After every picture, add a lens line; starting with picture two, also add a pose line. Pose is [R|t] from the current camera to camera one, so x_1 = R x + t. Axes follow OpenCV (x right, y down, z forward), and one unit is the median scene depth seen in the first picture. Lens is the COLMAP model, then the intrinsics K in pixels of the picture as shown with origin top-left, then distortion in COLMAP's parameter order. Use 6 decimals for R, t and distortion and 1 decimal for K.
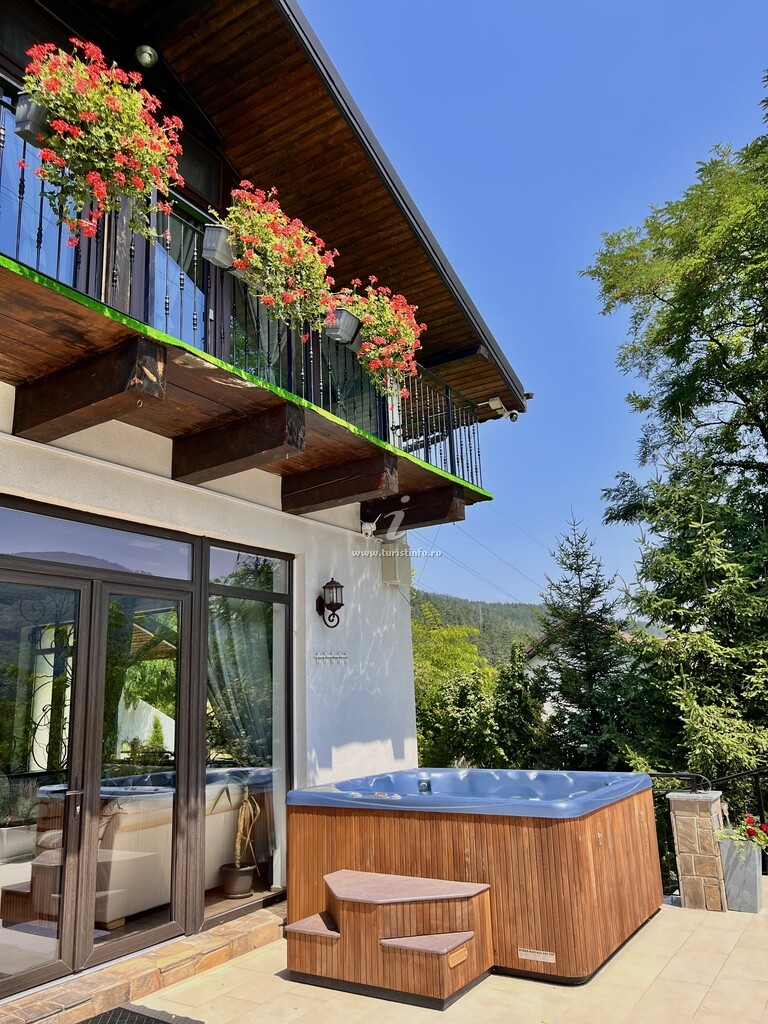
lens RADIAL K [[773.2, 0, 385.3], [0, 773.2, 514.0], [0, 0, 1]] dist [0.043948, -0.025081]
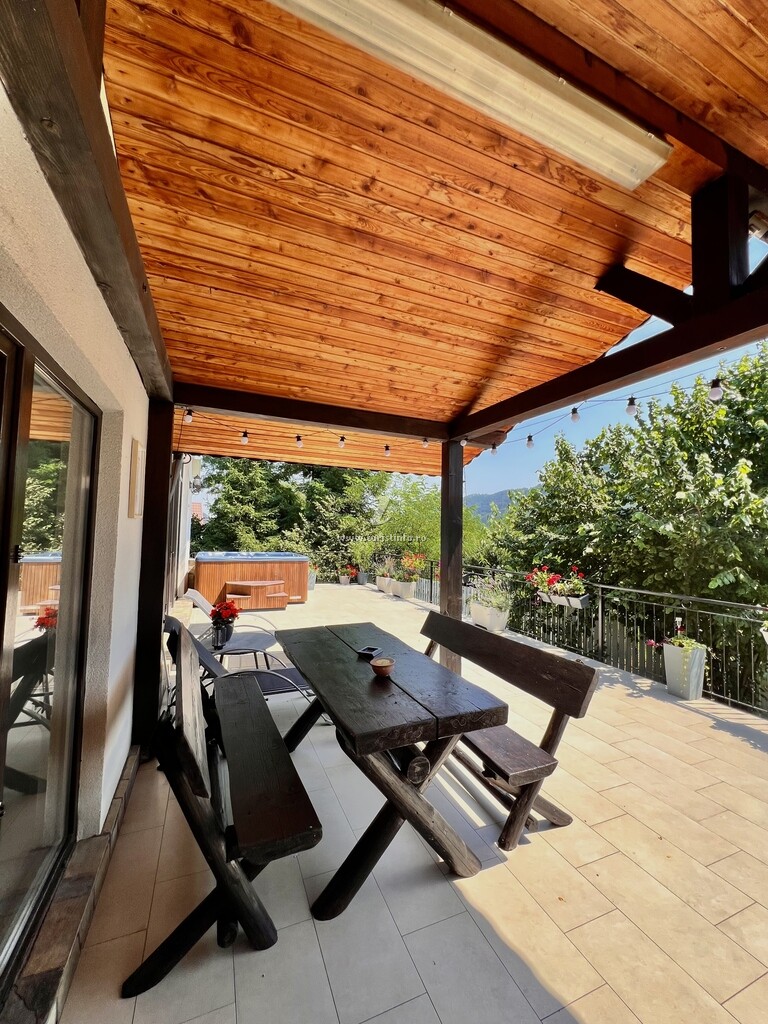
lens RADIAL K [[414.5, 0, 385.0], [0, 414.5, 512.4], [0, 0, 1]] dist [-0.001325, 0.000244]
pose [[0.566560, 0.093579, 0.818690, -1.052739], [-0.236357, 0.970238, 0.052665, -0.005828], [-0.789396, -0.223340, 0.571816, -0.284089]]
